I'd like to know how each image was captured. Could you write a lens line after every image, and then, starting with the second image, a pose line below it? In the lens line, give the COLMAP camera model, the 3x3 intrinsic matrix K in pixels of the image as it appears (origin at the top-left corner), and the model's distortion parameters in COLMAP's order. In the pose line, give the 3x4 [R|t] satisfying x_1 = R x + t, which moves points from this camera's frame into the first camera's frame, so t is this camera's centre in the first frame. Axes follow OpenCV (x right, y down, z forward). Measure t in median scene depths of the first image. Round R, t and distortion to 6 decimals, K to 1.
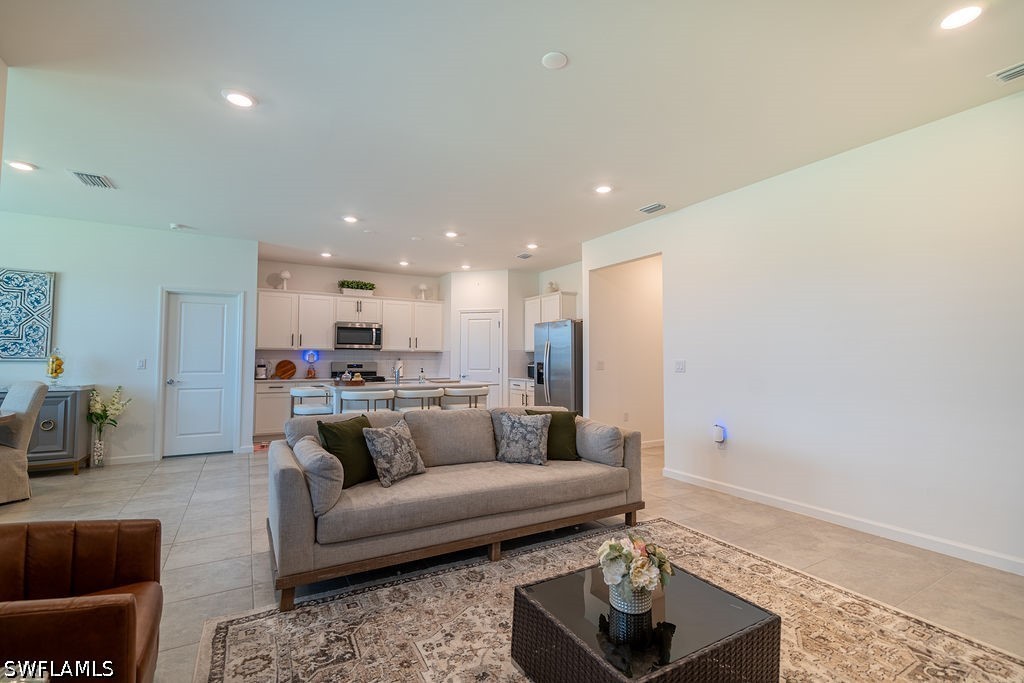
lens RADIAL K [[458.4, 0, 509.5], [0, 458.4, 340.9], [0, 0, 1]] dist [-0.008103, 0.001095]
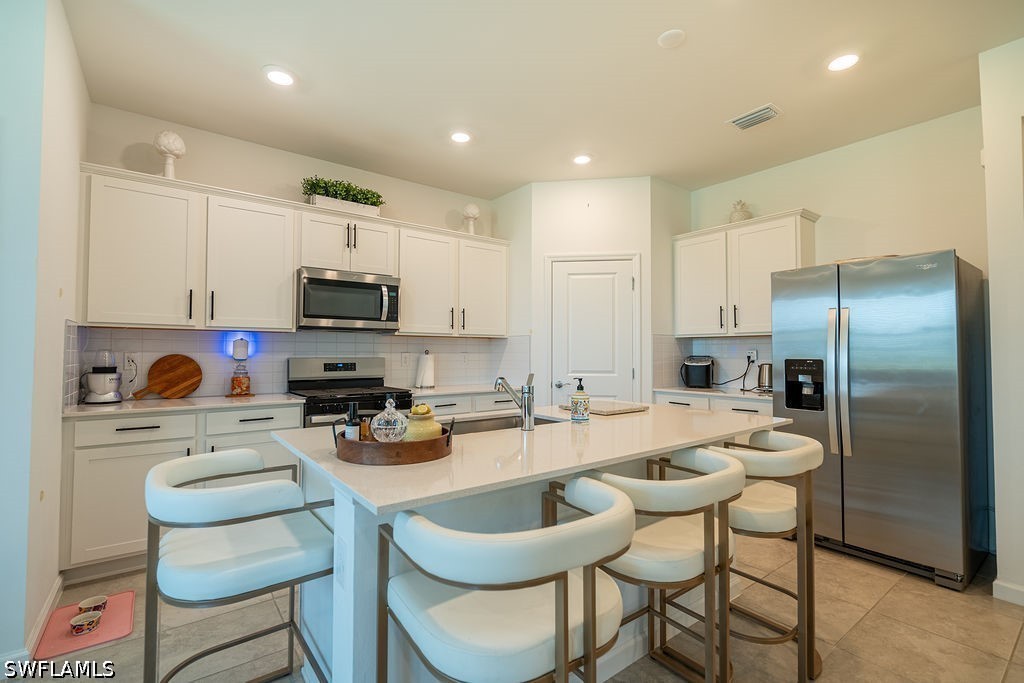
lens RADIAL K [[457.4, 0, 509.8], [0, 457.4, 340.5], [0, 0, 1]] dist [-0.004476, 0.000519]
pose [[0.992809, 0.002813, 0.119678, -0.235881], [-0.004727, 0.999865, 0.015707, 0.021537], [-0.119618, -0.016160, 0.992688, 0.550564]]
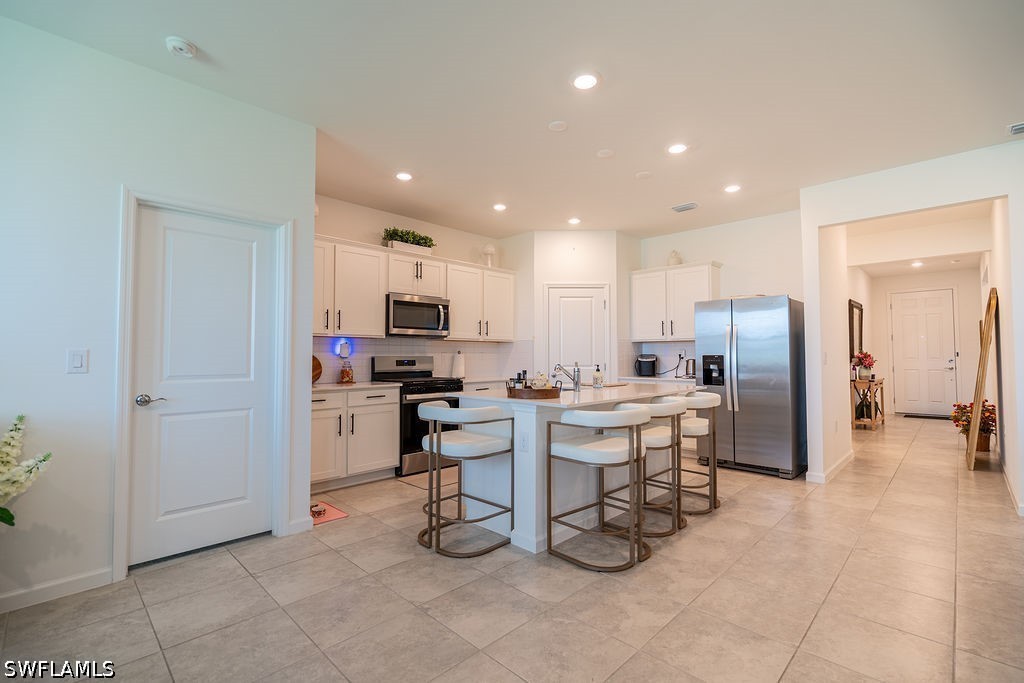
lens RADIAL K [[458.4, 0, 509.5], [0, 458.4, 340.9], [0, 0, 1]] dist [-0.008103, 0.001095]
pose [[0.964698, 0.004913, 0.263312, -0.390628], [-0.007582, 0.999930, 0.009121, 0.018202], [-0.263249, -0.010795, 0.964668, 0.355726]]
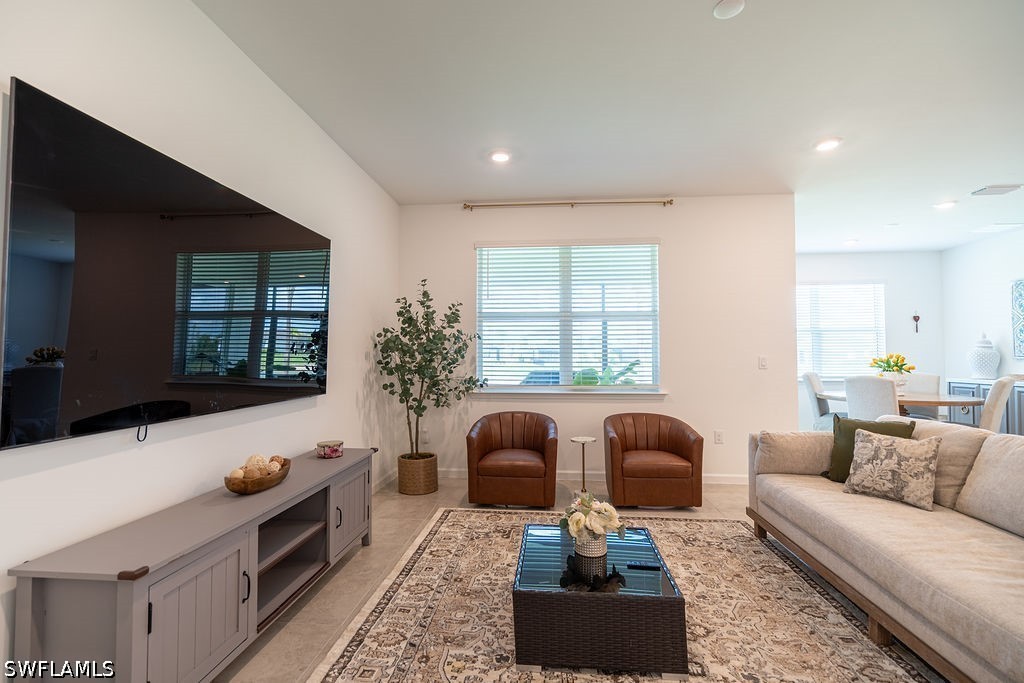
lens RADIAL K [[457.4, 0, 509.8], [0, 457.4, 340.5], [0, 0, 1]] dist [-0.004476, 0.000519]
pose [[-0.585244, -0.032789, -0.810194, 0.332052], [0.031896, 0.997478, -0.063408, 0.016621], [0.810229, -0.062951, -0.582722, 0.369116]]
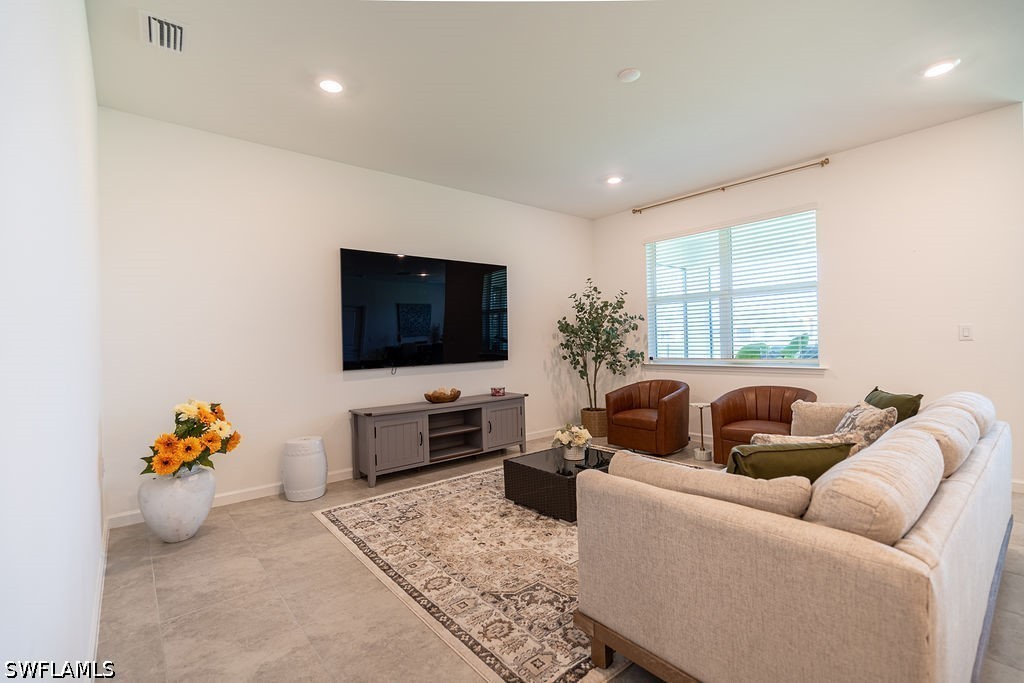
lens RADIAL K [[457.4, 0, 509.8], [0, 457.4, 340.5], [0, 0, 1]] dist [-0.004476, 0.000519]
pose [[-0.985307, 0.018649, -0.169771, 0.200751], [0.026523, 0.998669, -0.044232, 0.034934], [0.168720, -0.048085, -0.984490, 0.677076]]
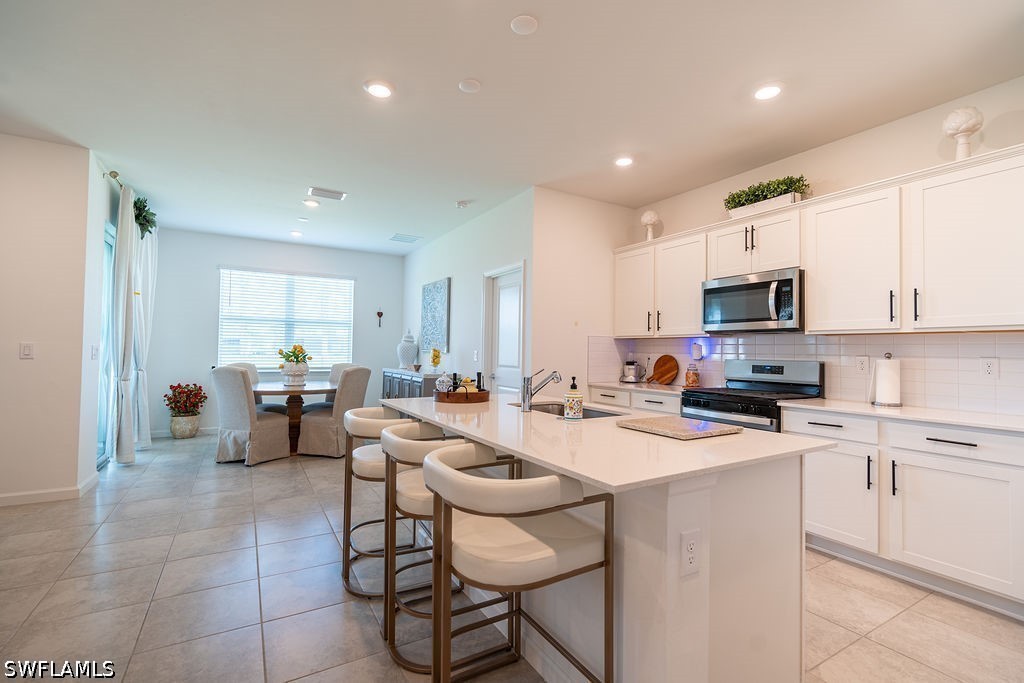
lens RADIAL K [[457.4, 0, 509.8], [0, 457.4, 340.5], [0, 0, 1]] dist [-0.004476, 0.000519]
pose [[0.002768, -0.025830, -0.999663, 0.128153], [0.027871, 0.999280, -0.025742, 0.032894], [0.999608, -0.027790, 0.003486, 0.788739]]
